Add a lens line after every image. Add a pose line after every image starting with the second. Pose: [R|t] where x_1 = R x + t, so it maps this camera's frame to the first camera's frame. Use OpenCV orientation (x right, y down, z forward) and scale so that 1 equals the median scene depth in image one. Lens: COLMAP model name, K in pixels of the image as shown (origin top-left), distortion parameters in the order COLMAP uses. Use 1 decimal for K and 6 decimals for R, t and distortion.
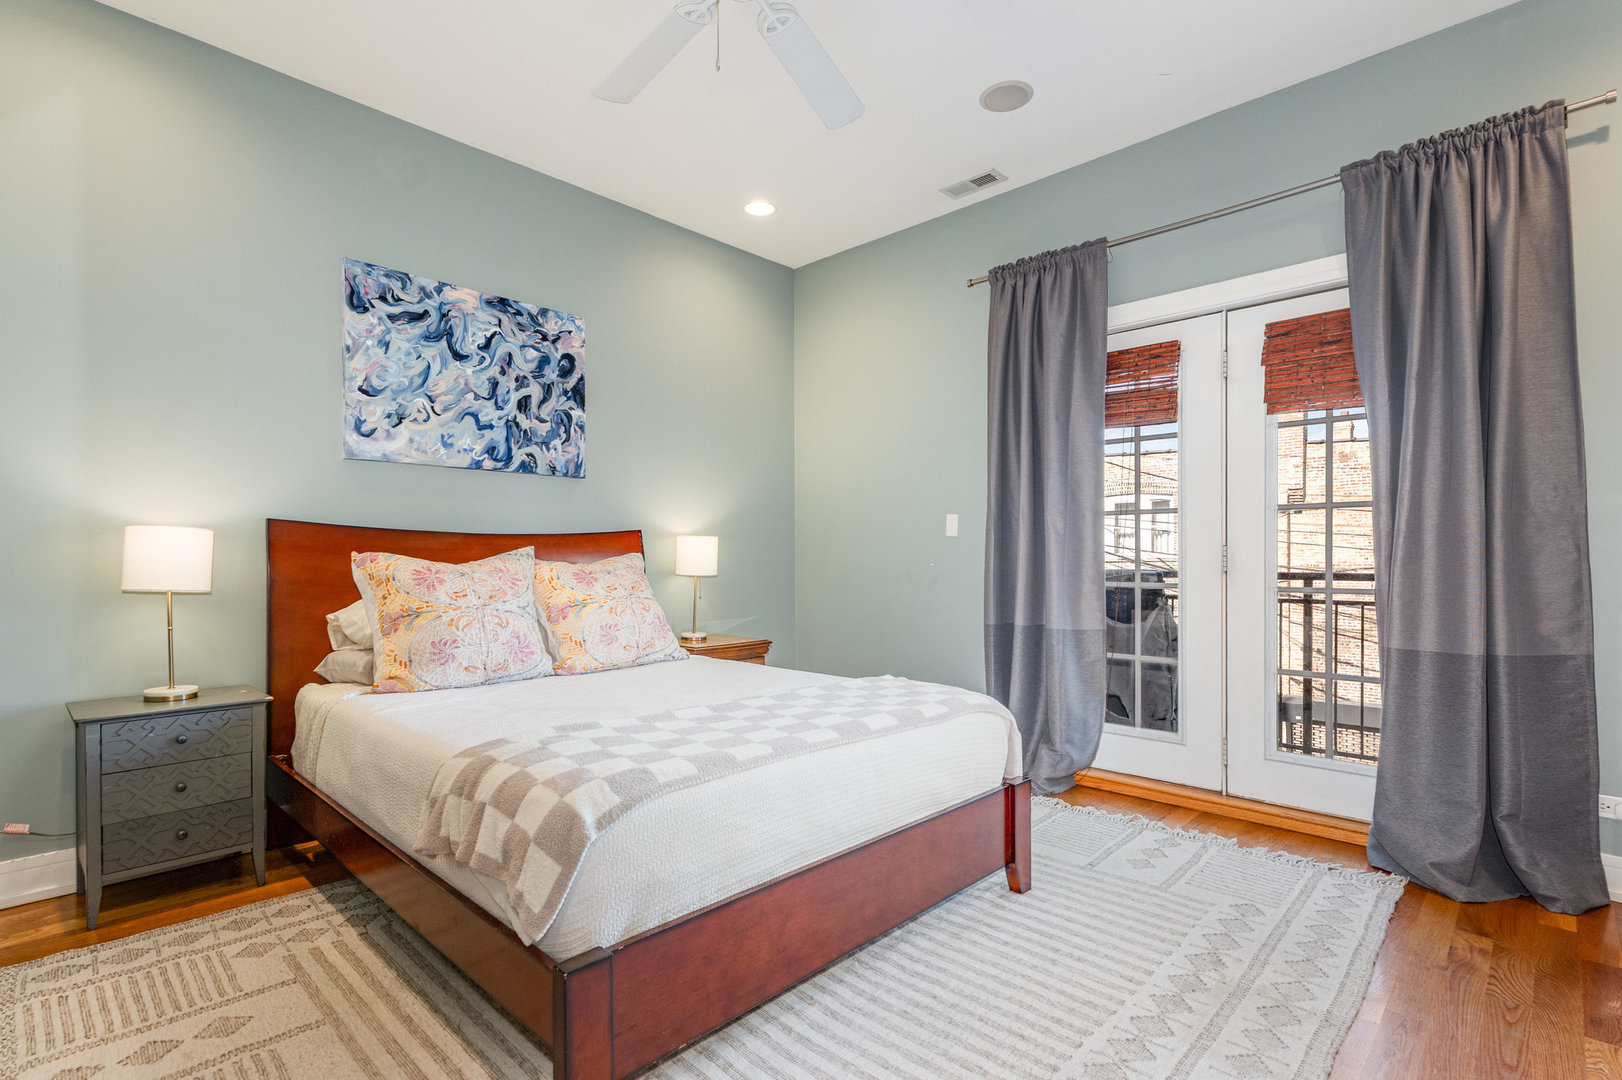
lens RADIAL K [[762.0, 0, 821.5], [0, 762.0, 545.5], [0, 0, 1]] dist [0.001085, 0.000640]
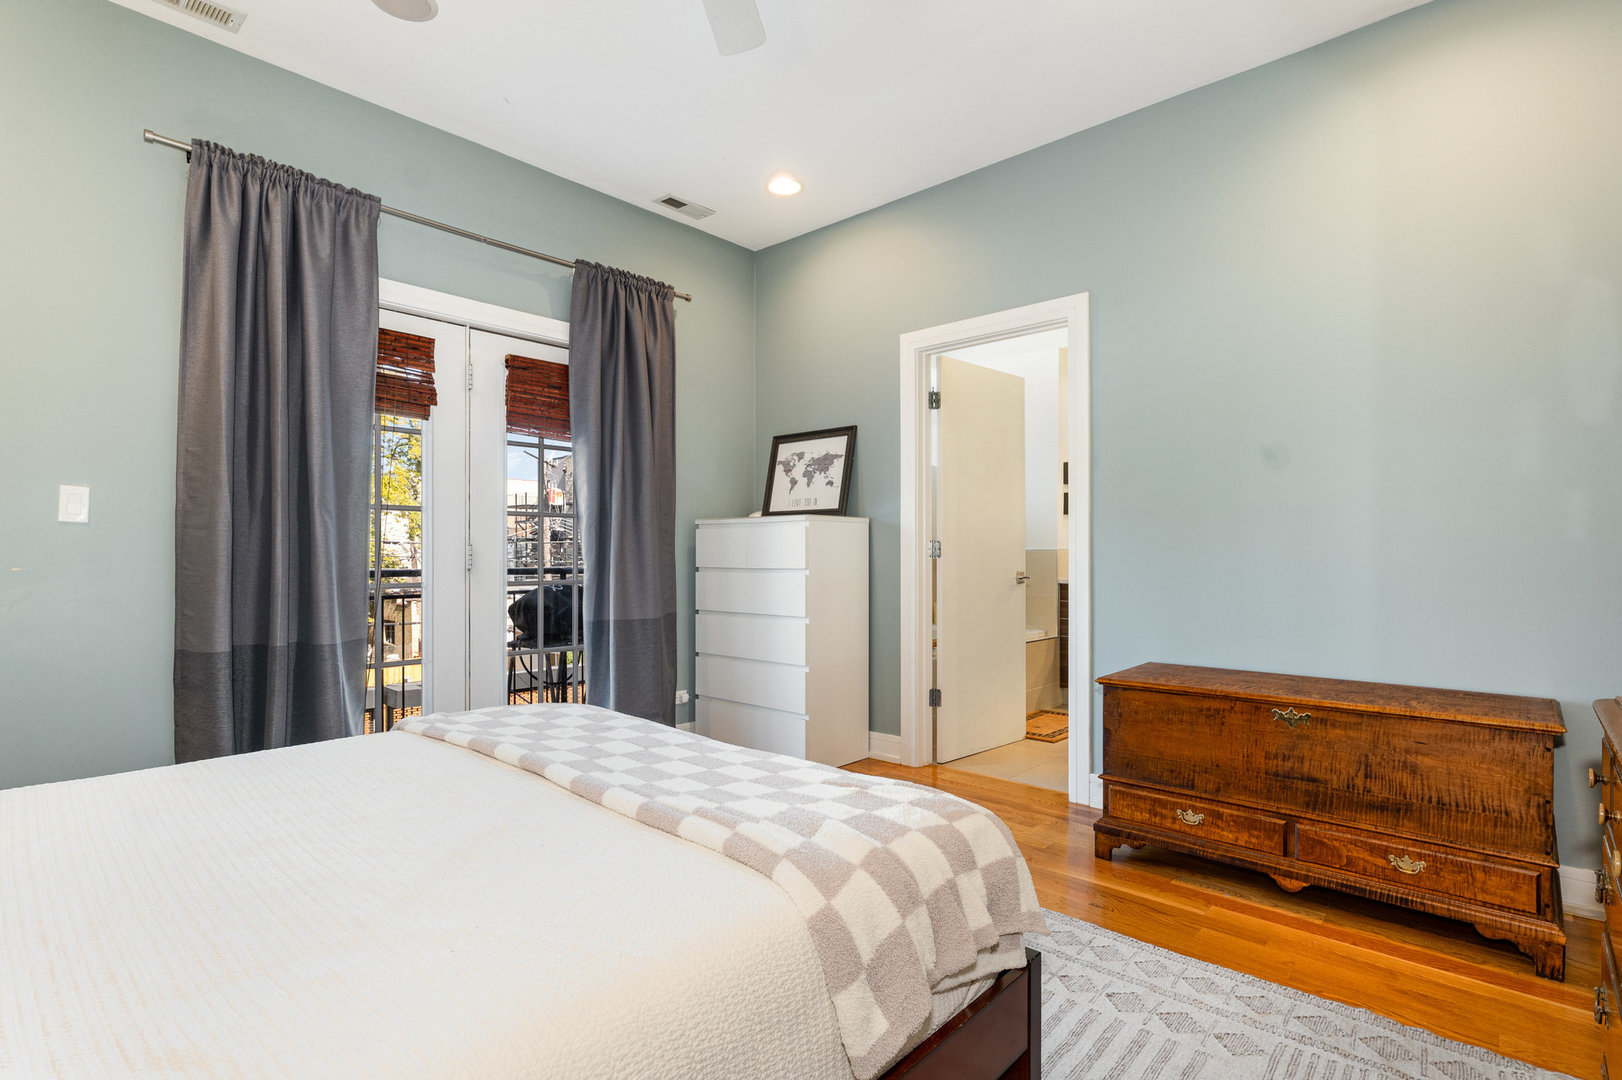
lens RADIAL K [[767.9, 0, 811.0], [0, 767.9, 540.0], [0, 0, 1]] dist [-0.001432, -0.000096]
pose [[-0.001802, 0.017378, 0.999847, -0.548301], [-0.018129, 0.999684, -0.017408, 0.002981], [-0.999834, -0.018158, -0.001486, 0.513446]]
